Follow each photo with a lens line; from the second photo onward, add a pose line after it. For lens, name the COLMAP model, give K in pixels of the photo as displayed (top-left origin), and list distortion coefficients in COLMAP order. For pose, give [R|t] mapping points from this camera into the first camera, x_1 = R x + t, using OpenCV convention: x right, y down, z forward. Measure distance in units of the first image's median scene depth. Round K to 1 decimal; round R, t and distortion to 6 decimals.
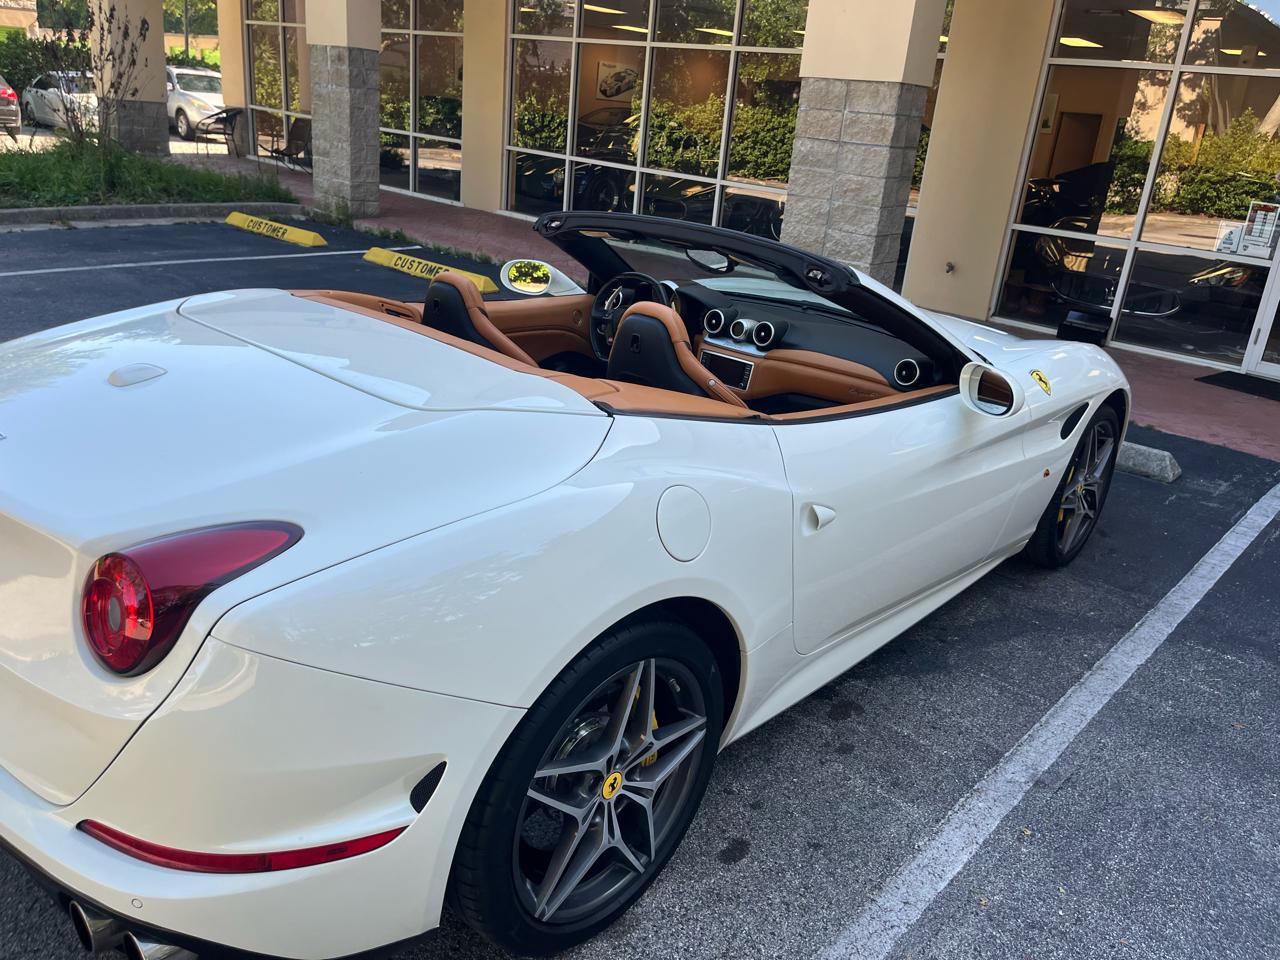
lens RADIAL K [[985.6, 0, 645.3], [0, 985.6, 467.0], [0, 0, 1]] dist [0.067553, -0.096651]
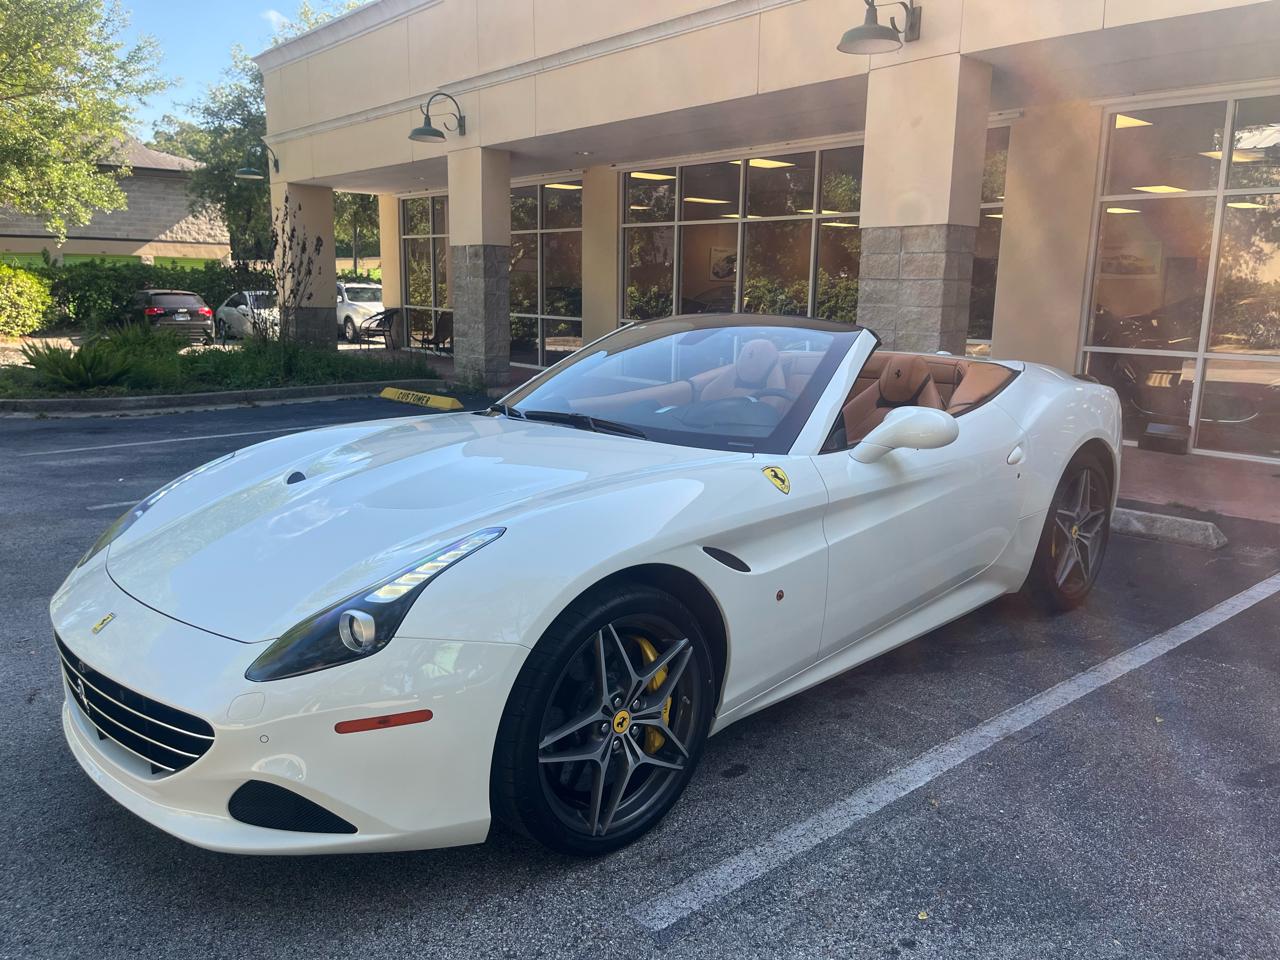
lens RADIAL K [[985.6, 0, 638.9], [0, 985.6, 478.1], [0, 0, 1]] dist [0.067553, -0.096651]
pose [[0.988799, -0.046057, -0.141972, 0.055101], [0.021495, 0.985225, -0.169909, 0.078429], [0.147700, 0.164954, 0.975179, -0.099273]]
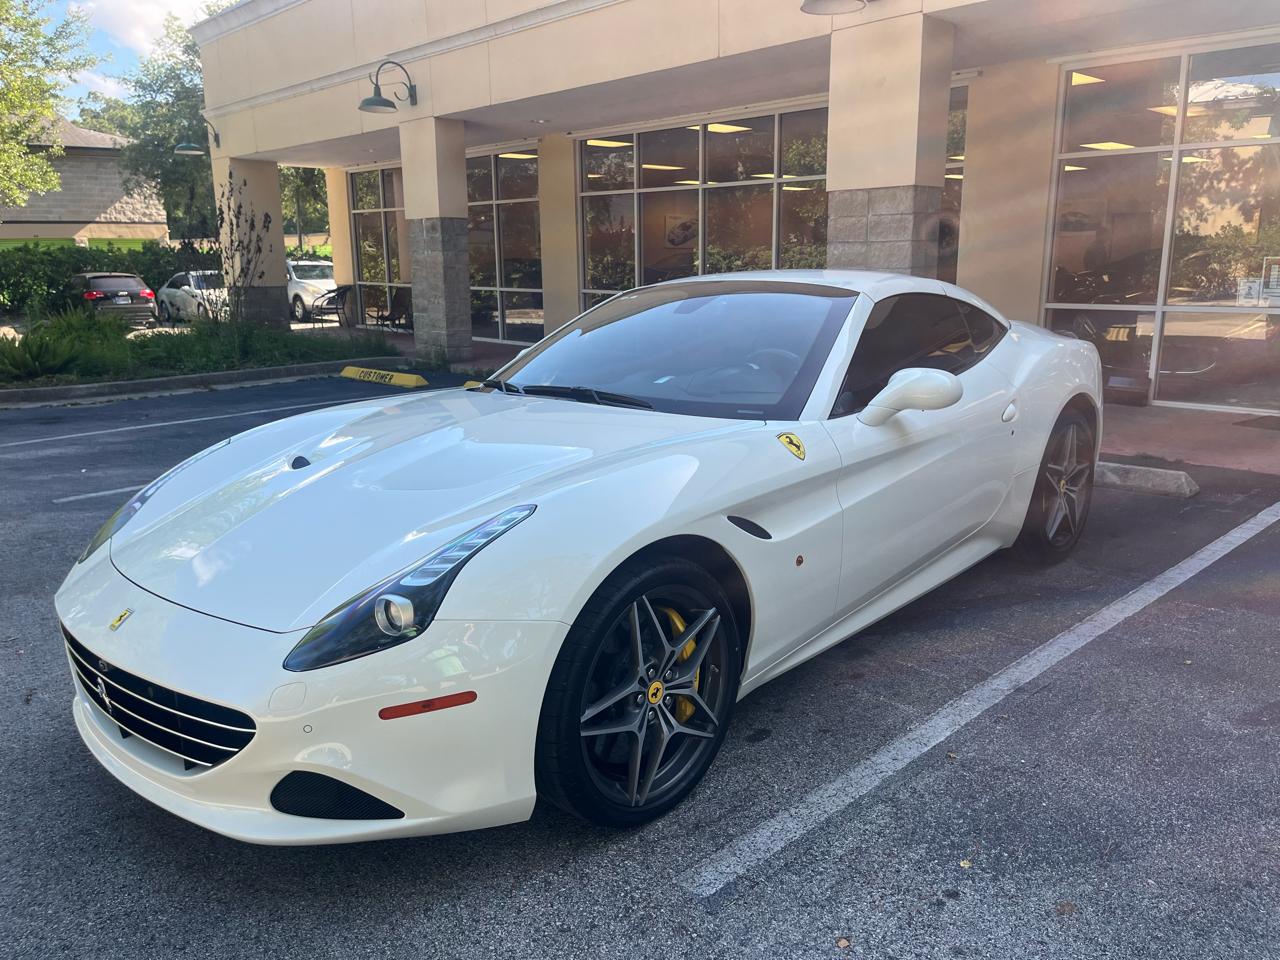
lens RADIAL K [[985.6, 0, 646.1], [0, 985.6, 478.5], [0, 0, 1]] dist [0.067553, -0.096651]
pose [[0.992444, -0.080175, -0.092882, 0.030518], [0.066951, 0.988216, -0.137648, 0.076516], [0.102823, 0.130389, 0.986117, -0.100653]]
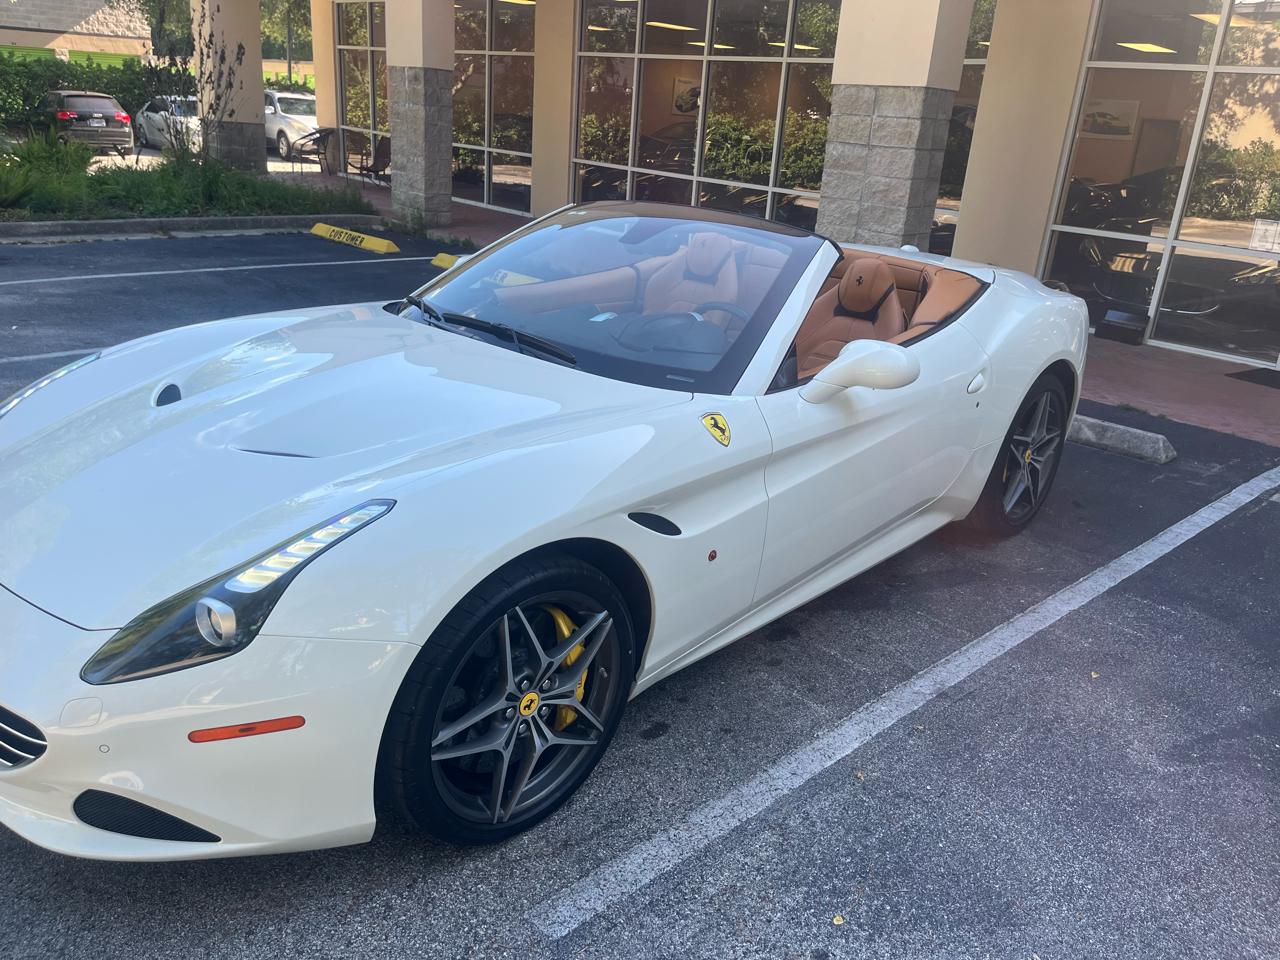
lens RADIAL K [[985.6, 0, 649.3], [0, 985.6, 475.5], [0, 0, 1]] dist [0.067553, -0.096651]
pose [[0.996282, 0.013080, -0.085149, 0.060041], [-0.013785, 0.999875, -0.007700, 0.031267], [0.085037, 0.008845, 0.996339, -0.058157]]
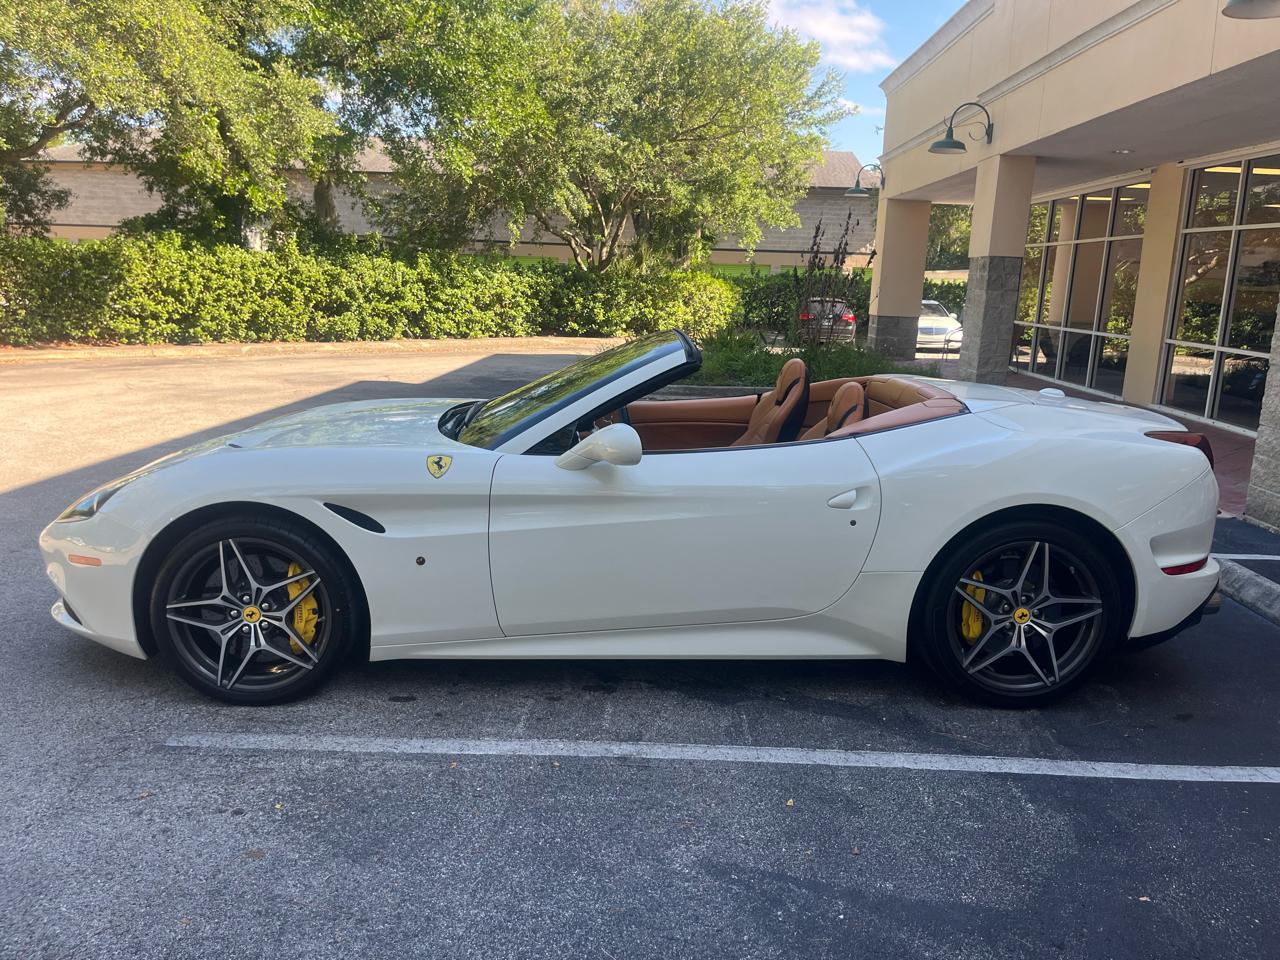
lens RADIAL K [[985.6, 0, 629.4], [0, 985.6, 478.5], [0, 0, 1]] dist [0.067553, -0.096651]
pose [[0.644611, 0.085849, -0.759675, 0.483989], [-0.240577, 0.965972, -0.094976, 0.040626], [0.725672, 0.243983, 0.643330, 0.064184]]
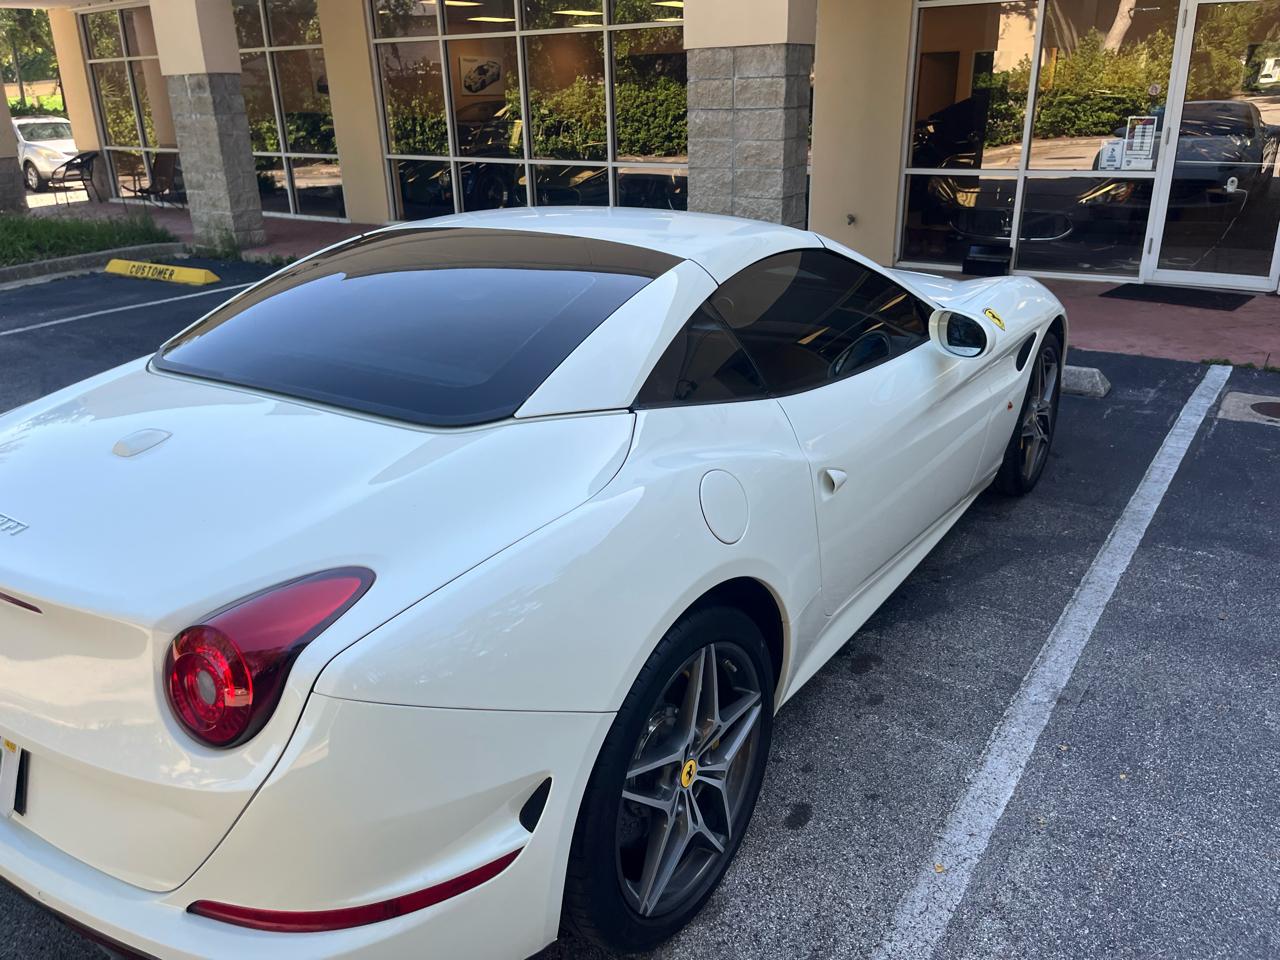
lens RADIAL K [[985.6, 0, 639.4], [0, 985.6, 475.4], [0, 0, 1]] dist [0.067553, -0.096651]
pose [[0.985319, -0.151727, 0.078264, -0.033120], [0.149891, 0.988281, 0.028860, -0.004630], [-0.081725, -0.016705, 0.996515, 0.000156]]
